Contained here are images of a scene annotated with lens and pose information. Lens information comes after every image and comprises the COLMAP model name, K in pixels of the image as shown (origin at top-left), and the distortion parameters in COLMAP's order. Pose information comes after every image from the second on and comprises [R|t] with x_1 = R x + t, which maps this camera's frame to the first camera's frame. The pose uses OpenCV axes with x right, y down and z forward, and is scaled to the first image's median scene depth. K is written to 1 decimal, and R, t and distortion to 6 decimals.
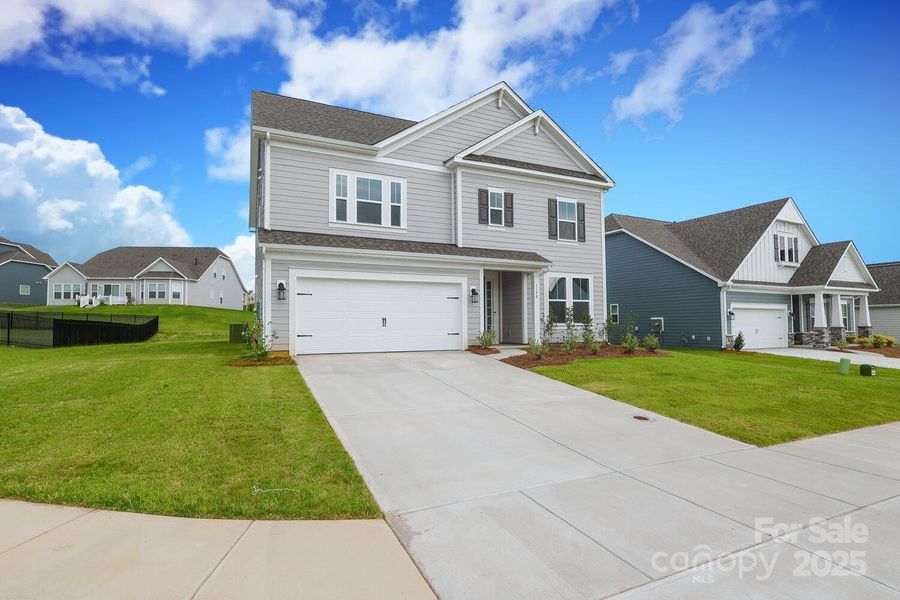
lens RADIAL K [[426.4, 0, 451.0], [0, 426.4, 311.1], [0, 0, 1]] dist [0.001920, 0.000071]
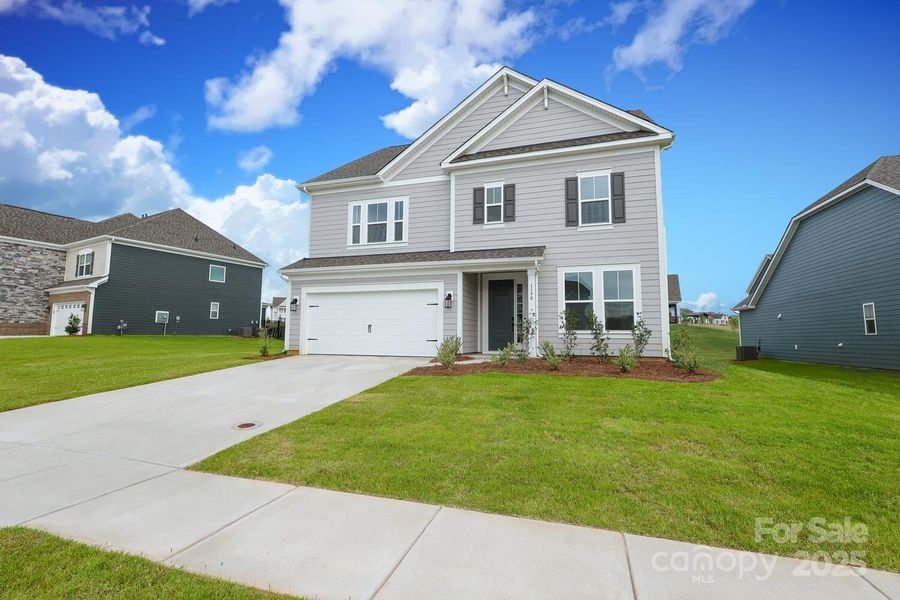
lens RADIAL K [[412.6, 0, 450.0], [0, 412.6, 300.0], [0, 0, 1]] dist [0.001960, 0.000357]
pose [[0.742790, -0.043203, -0.668129, 0.647703], [0.015953, 0.998775, -0.046847, 0.005222], [0.669334, 0.024139, 0.742569, 0.291950]]
